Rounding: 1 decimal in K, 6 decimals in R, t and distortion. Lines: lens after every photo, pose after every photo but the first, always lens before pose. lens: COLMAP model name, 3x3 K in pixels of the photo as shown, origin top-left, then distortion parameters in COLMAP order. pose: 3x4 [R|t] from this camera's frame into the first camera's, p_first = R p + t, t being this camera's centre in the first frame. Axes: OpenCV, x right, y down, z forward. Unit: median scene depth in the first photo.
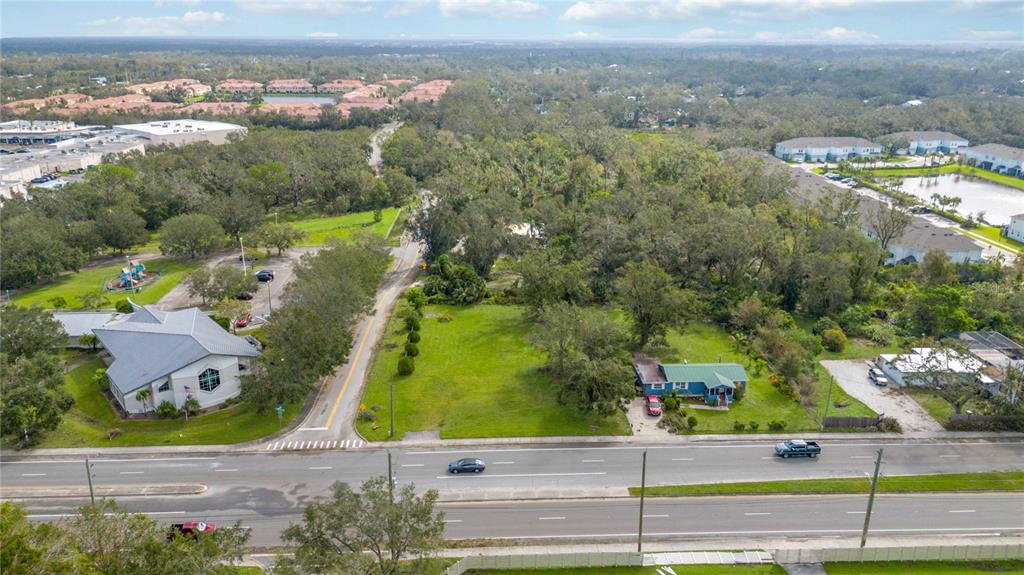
lens RADIAL K [[748.9, 0, 509.7], [0, 748.9, 290.6], [0, 0, 1]] dist [0.065533, -0.060664]
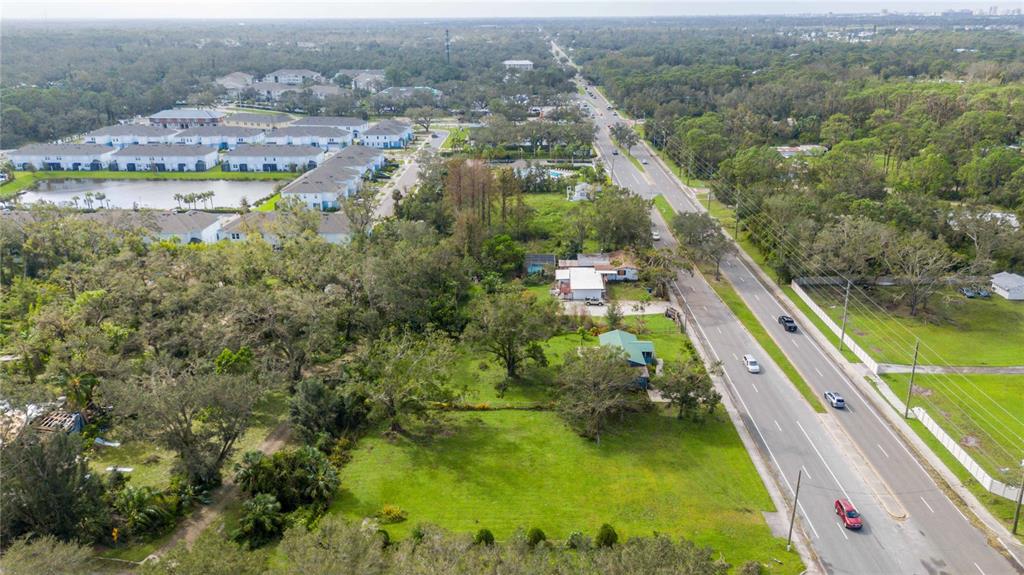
lens RADIAL K [[748.9, 0, 509.7], [0, 748.9, 290.6], [0, 0, 1]] dist [0.065533, -0.060664]
pose [[0.056782, -0.342629, 0.937753, -0.778010], [0.321981, 0.895367, 0.307646, -0.371489], [-0.945042, 0.284470, 0.161161, 0.988795]]
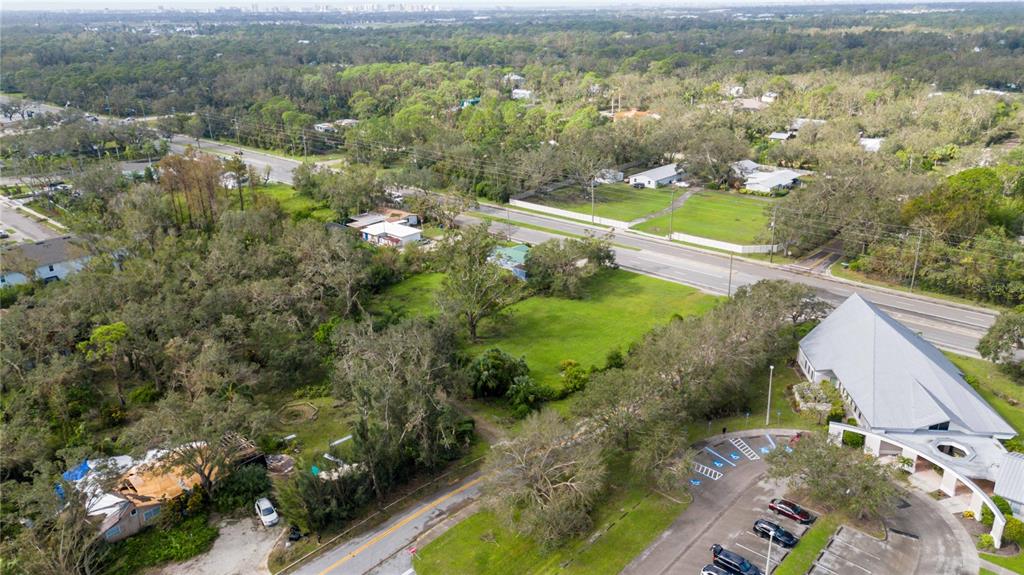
lens RADIAL K [[748.9, 0, 509.7], [0, 748.9, 290.6], [0, 0, 1]] dist [0.065533, -0.060664]
pose [[-0.718202, -0.237570, 0.654023, -0.742968], [0.232090, 0.804301, 0.547023, -0.661598], [-0.655988, 0.544665, -0.522513, 1.876728]]
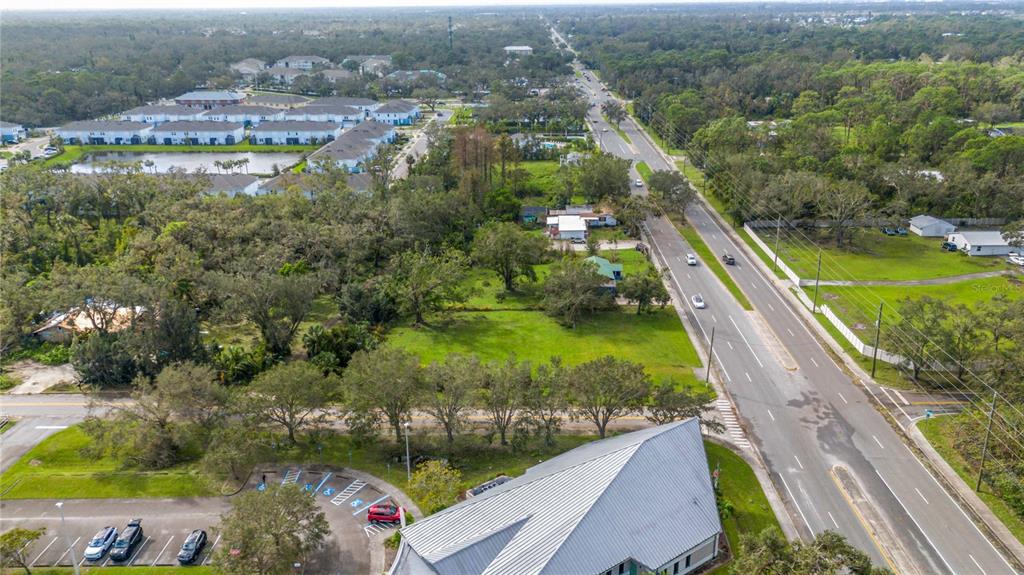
lens RADIAL K [[748.9, 0, 509.7], [0, 748.9, 290.6], [0, 0, 1]] dist [0.065533, -0.060664]
pose [[0.058219, -0.355957, 0.932687, -1.080506], [0.326367, 0.889722, 0.319187, -0.358684], [-0.943449, 0.285815, 0.167971, 0.965859]]
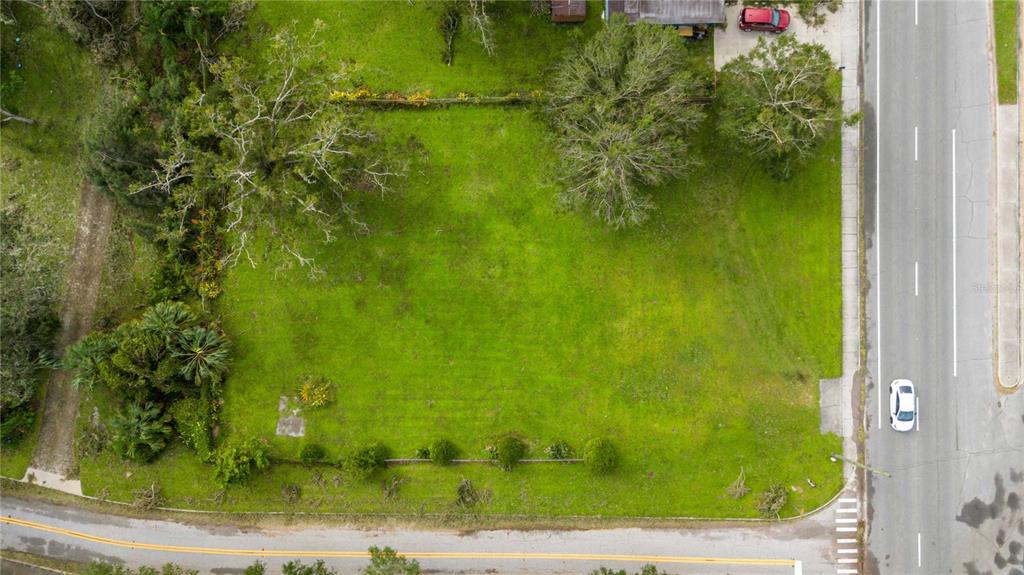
lens RADIAL K [[748.9, 0, 509.7], [0, 748.9, 290.6], [0, 0, 1]] dist [0.065533, -0.060664]
pose [[0.033090, -0.999441, 0.004801, -0.029506], [0.350933, 0.016117, 0.936262, -0.458161], [-0.935816, -0.029296, 0.351270, 0.952826]]
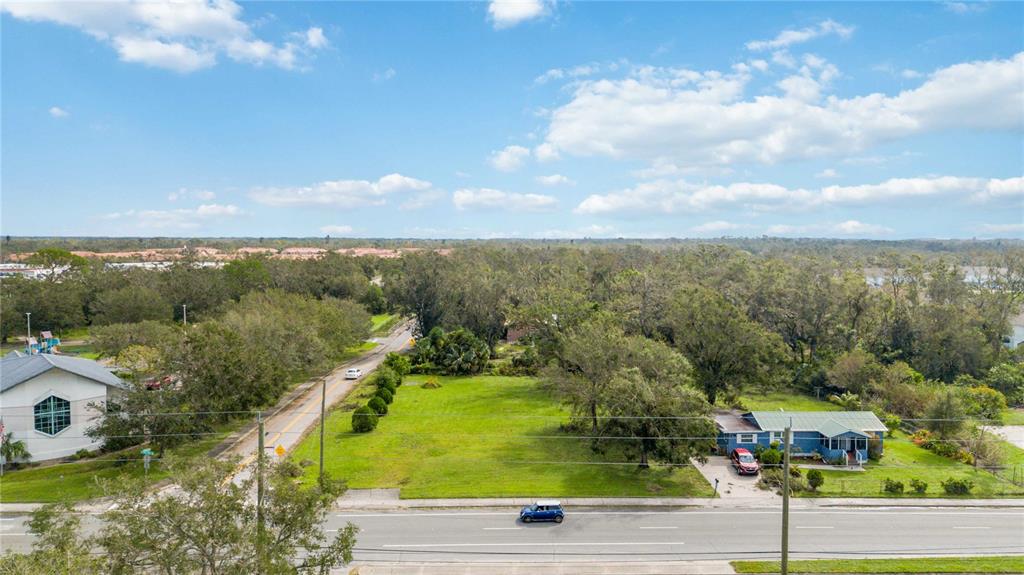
lens RADIAL K [[754.5, 0, 512.0], [0, 754.5, 287.5], [0, 0, 1]] dist [0.028242, 0.002093]
pose [[0.999831, 0.004555, -0.017831, 0.007258], [-0.008880, 0.968045, -0.250621, 0.169292], [0.016120, 0.250737, 0.967921, 0.340334]]
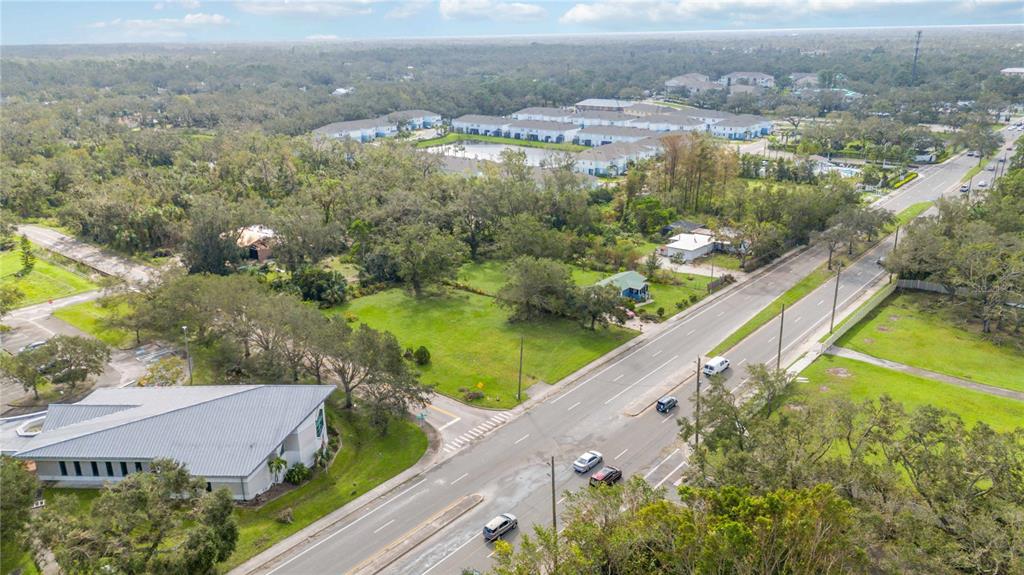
lens RADIAL K [[748.9, 0, 509.7], [0, 748.9, 290.6], [0, 0, 1]] dist [0.065533, -0.060664]
pose [[0.673597, -0.248050, 0.696231, -0.793250], [0.246867, 0.963410, 0.104397, -0.060656], [-0.696652, 0.101555, 0.710185, 0.227091]]
